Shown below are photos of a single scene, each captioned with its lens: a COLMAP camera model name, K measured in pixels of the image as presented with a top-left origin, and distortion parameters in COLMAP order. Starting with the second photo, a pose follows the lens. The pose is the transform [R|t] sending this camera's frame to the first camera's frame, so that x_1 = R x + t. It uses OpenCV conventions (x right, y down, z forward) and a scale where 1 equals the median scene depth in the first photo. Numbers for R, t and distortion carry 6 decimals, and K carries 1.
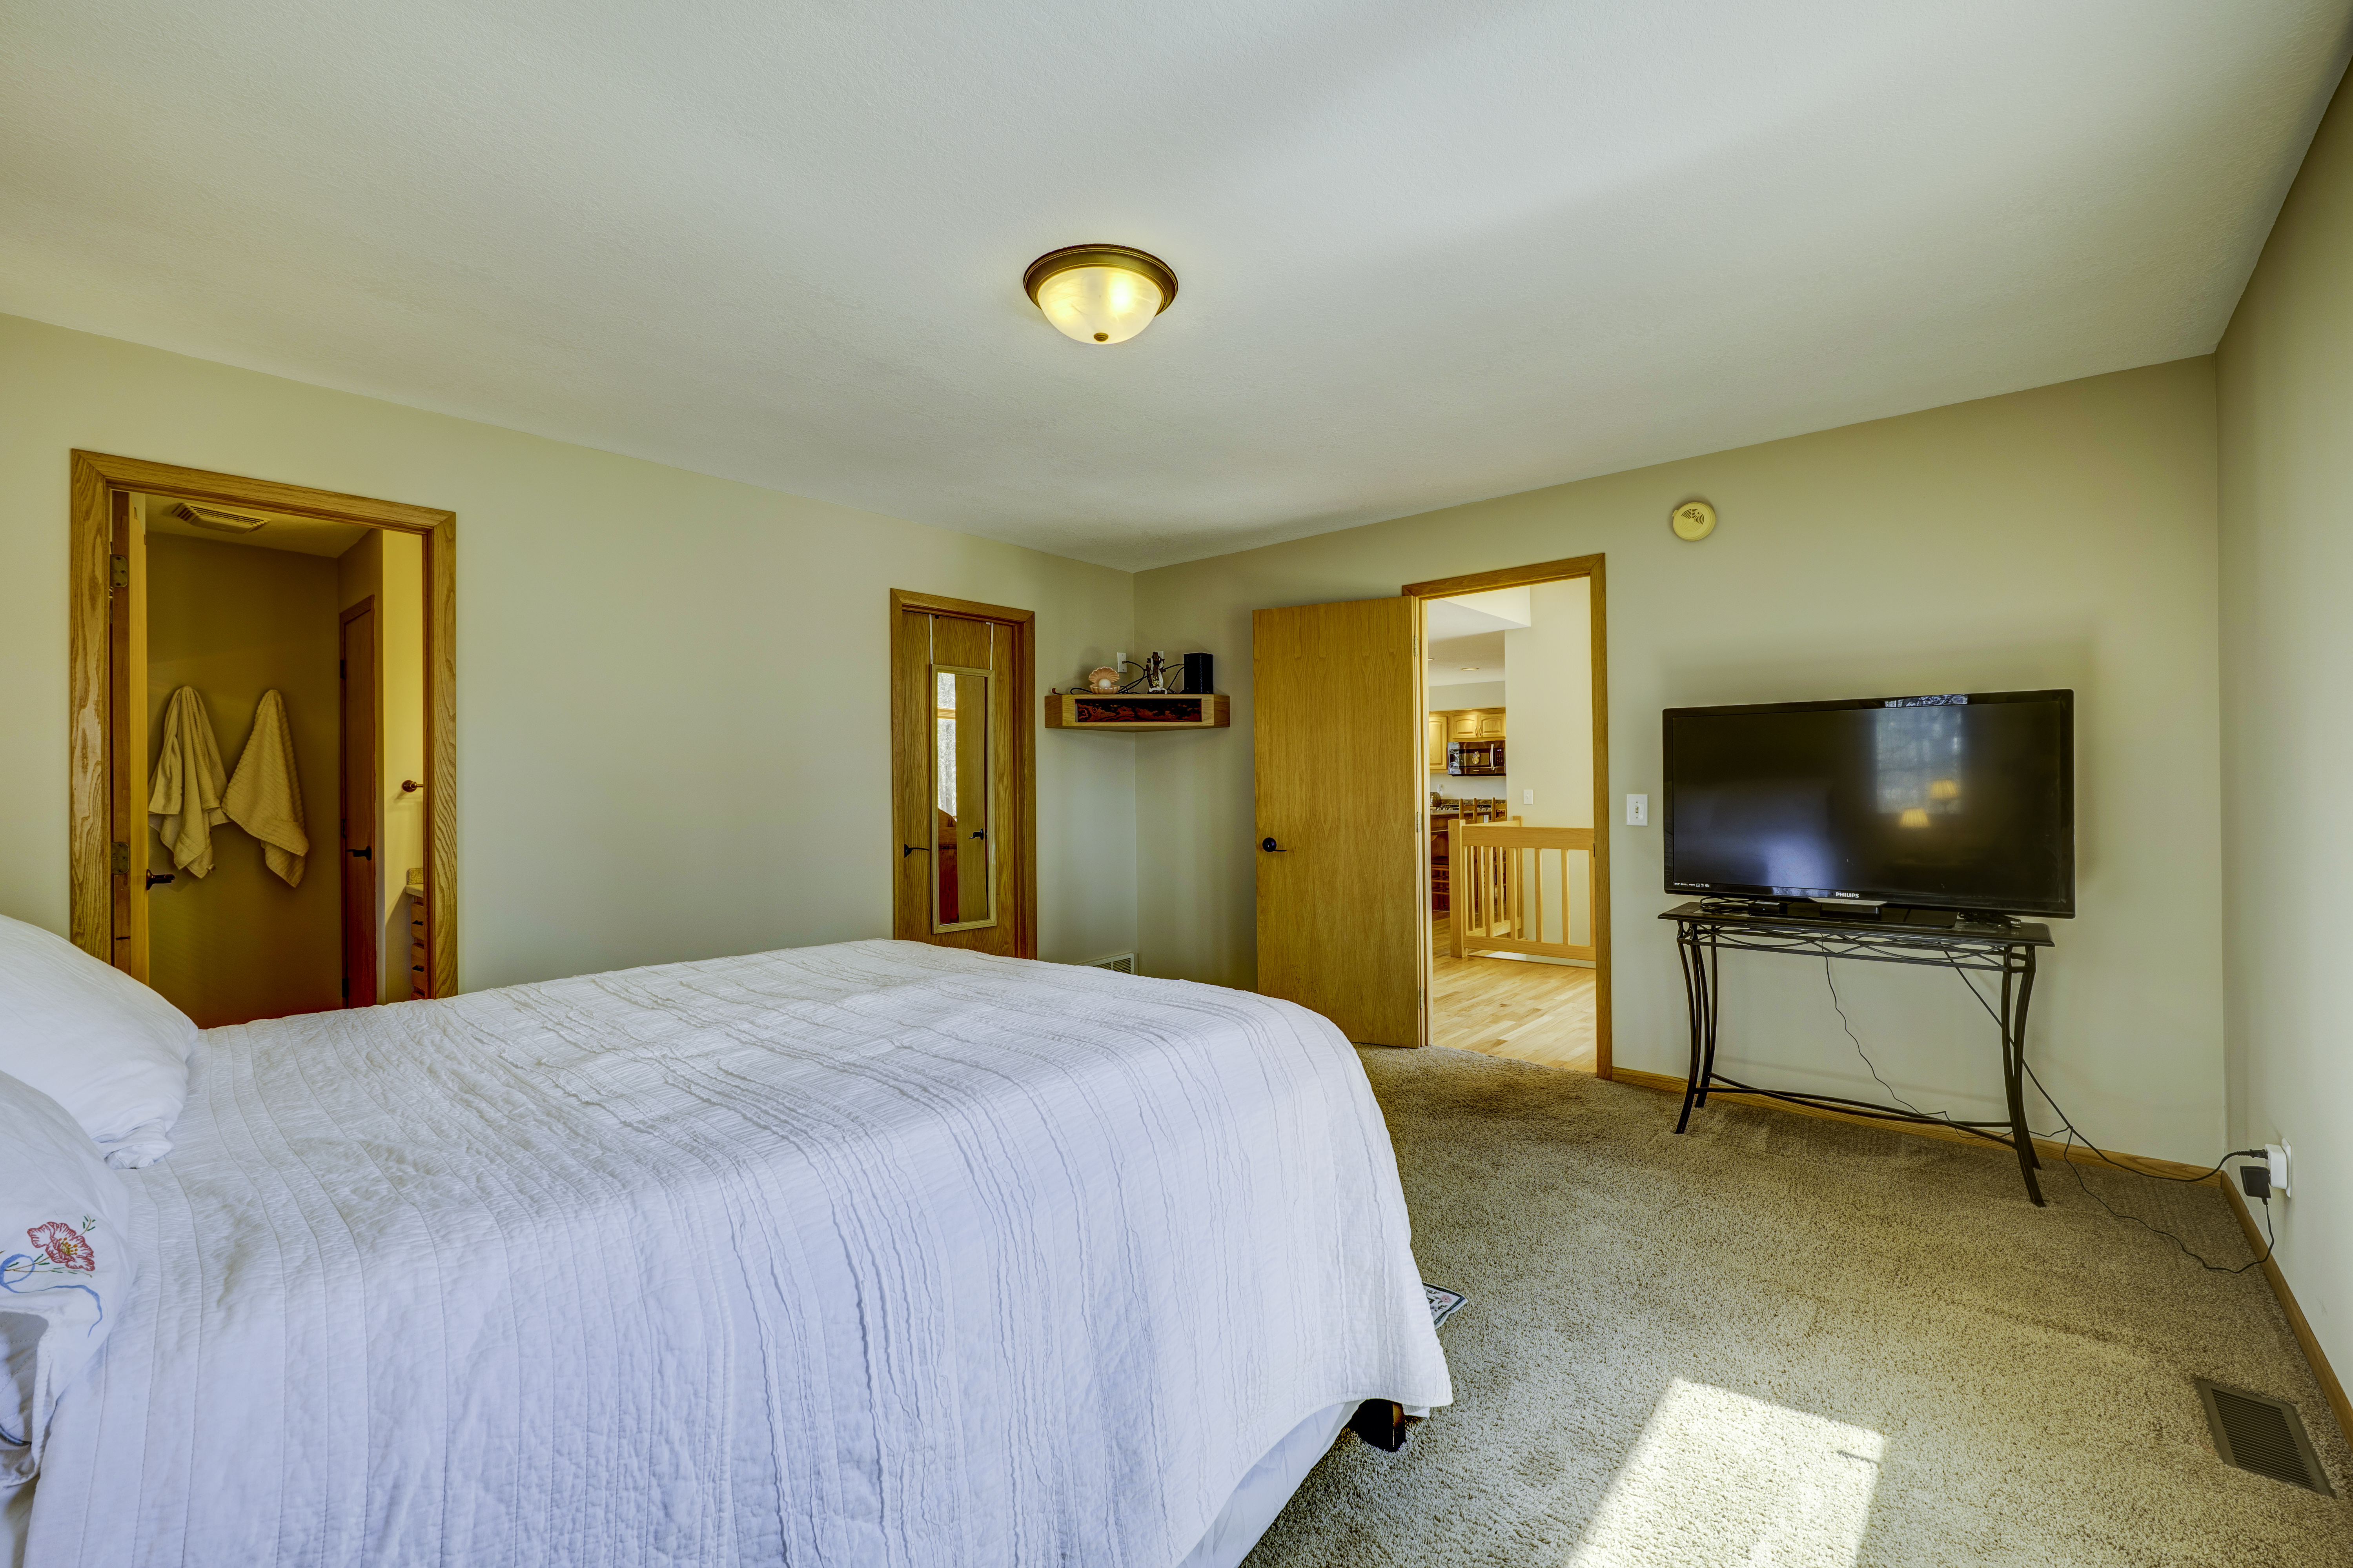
lens RADIAL K [[980.5, 0, 1182.0], [0, 980.5, 782.2], [0, 0, 1]] dist [-0.012944, 0.001012]
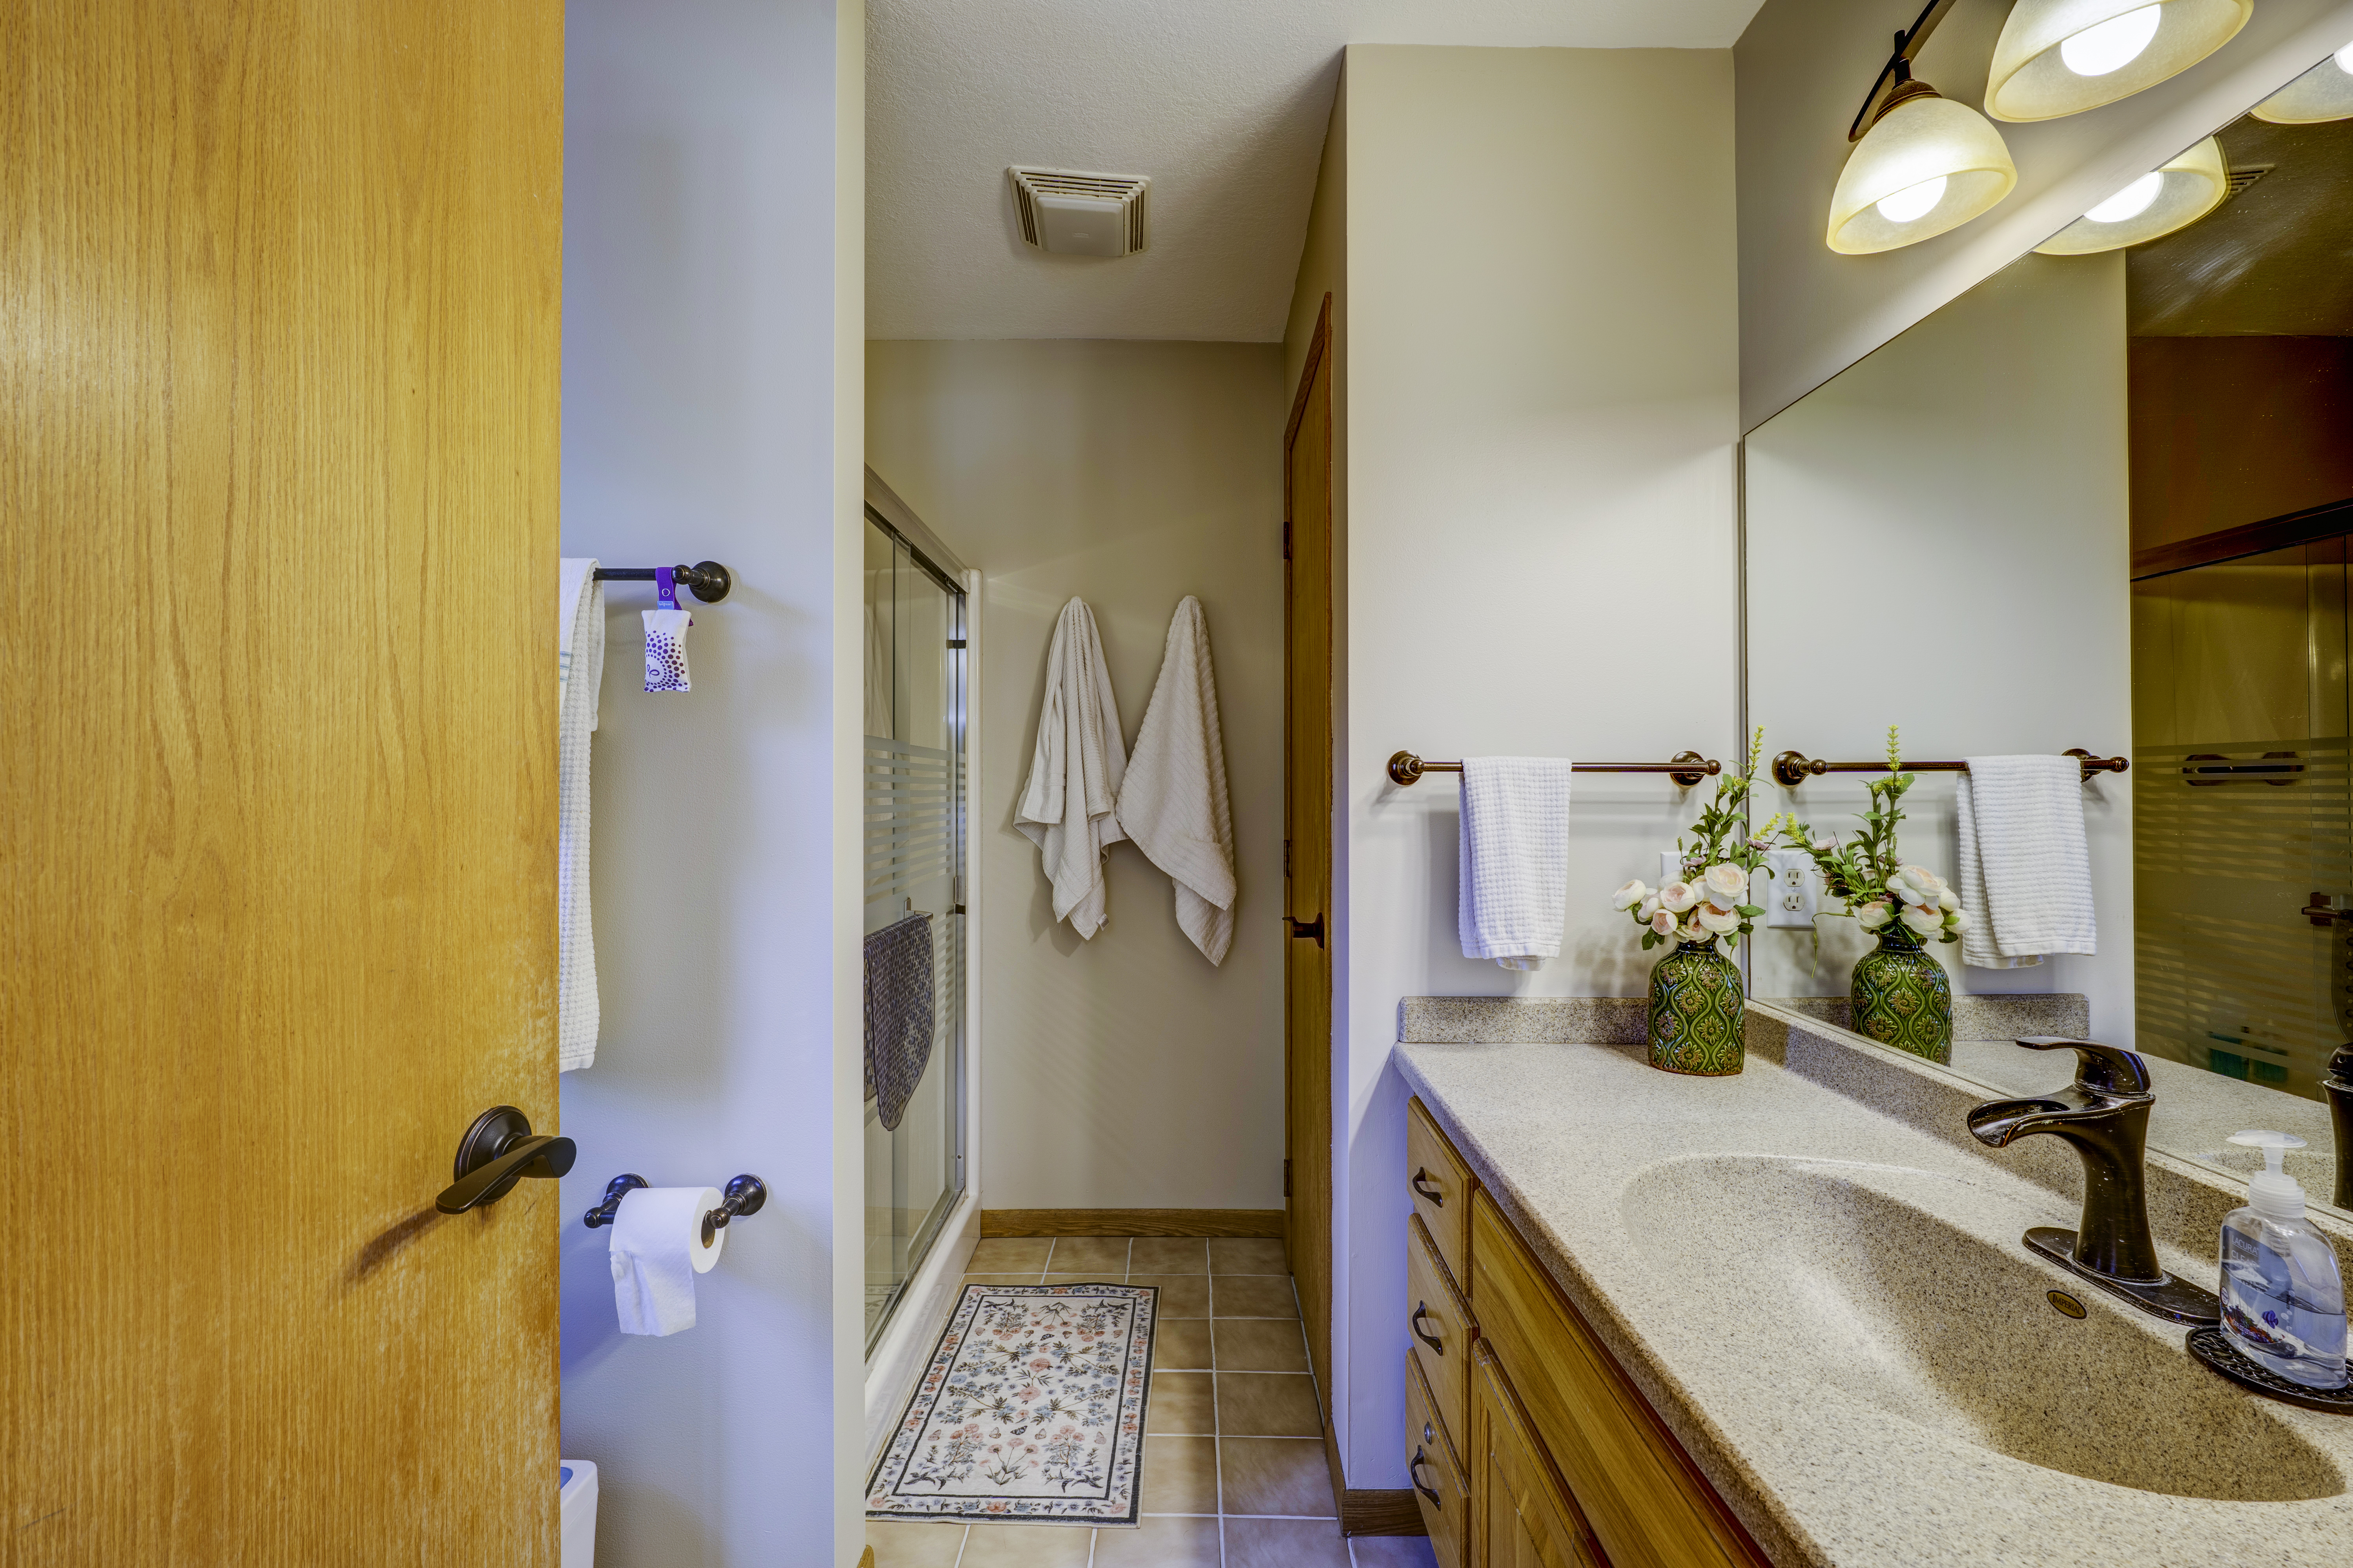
lens RADIAL K [[980.6, 0, 1180.1], [0, 980.6, 789.0], [0, 0, 1]] dist [-0.012944, 0.001012]
pose [[0.646094, 0.007952, -0.763216, -0.541906], [-0.005097, 0.999968, 0.006104, 0.009396], [0.763241, -0.000054, 0.646114, 0.666695]]
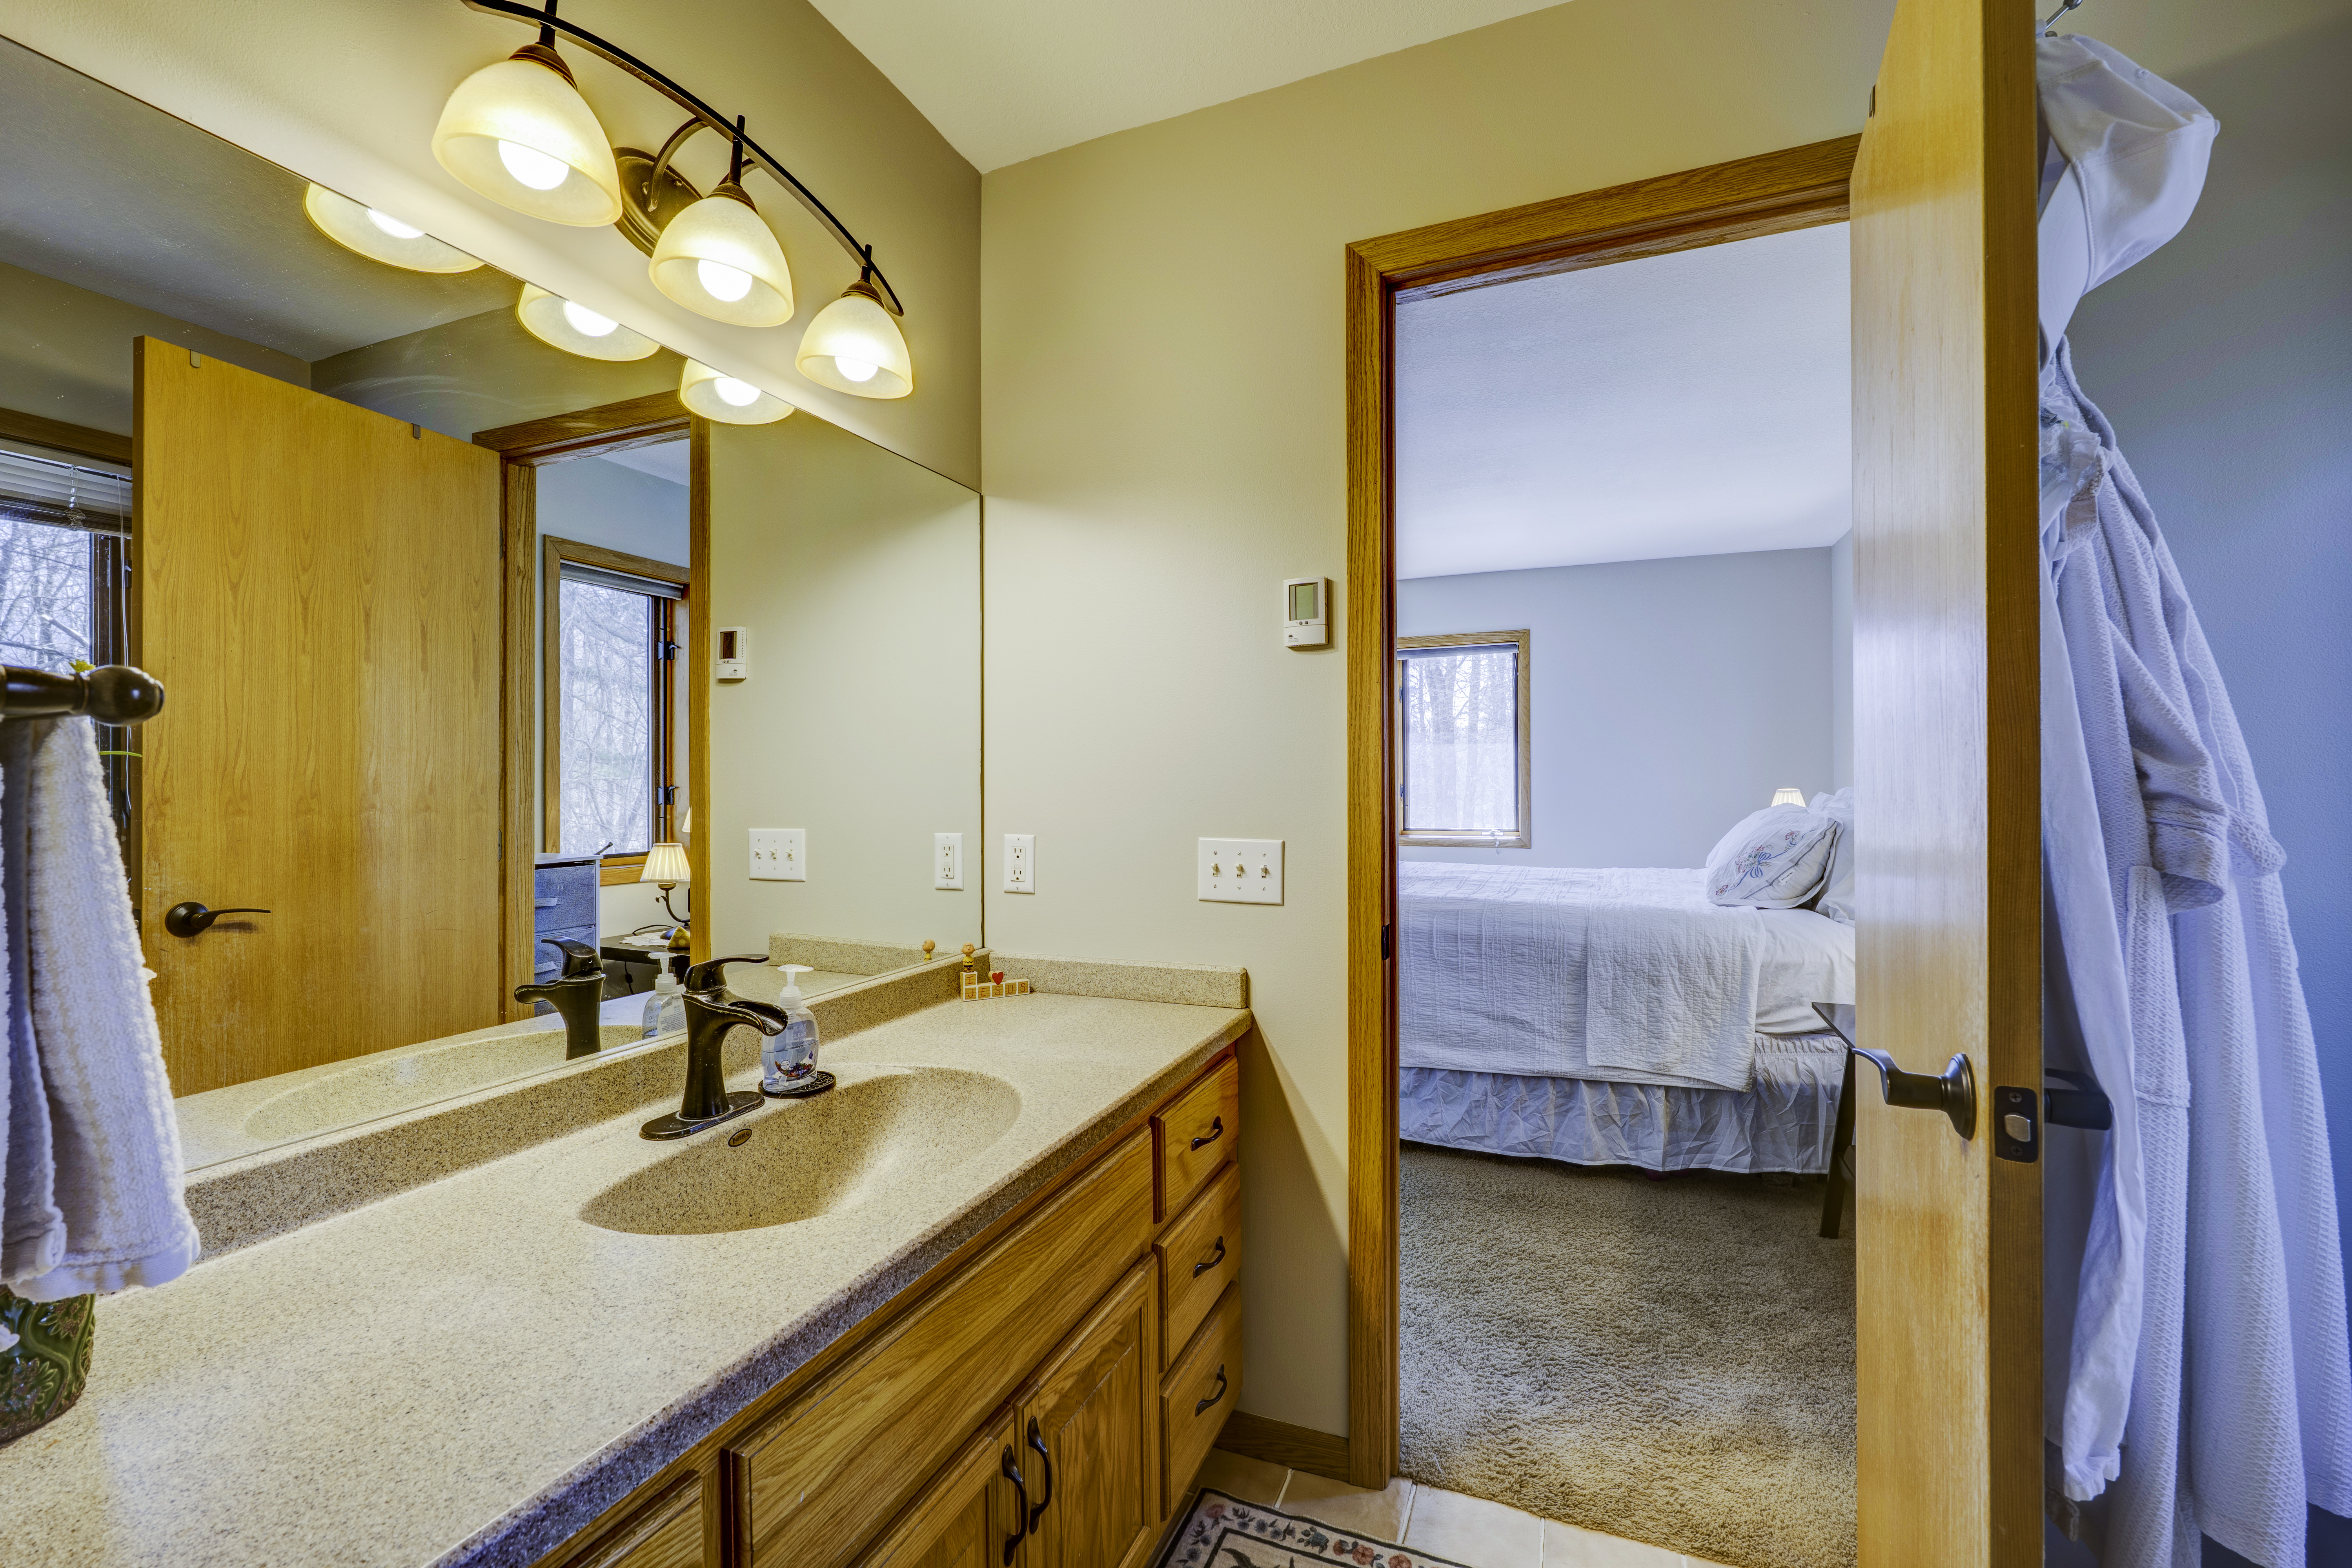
lens RADIAL K [[980.3, 0, 1177.2], [0, 980.3, 785.7], [0, 0, 1]] dist [-0.012944, 0.001012]
pose [[-0.306036, 0.007829, 0.951988, -0.854312], [0.008146, 0.999951, -0.005605, 0.013376], [-0.951985, 0.006040, -0.306085, 0.873777]]
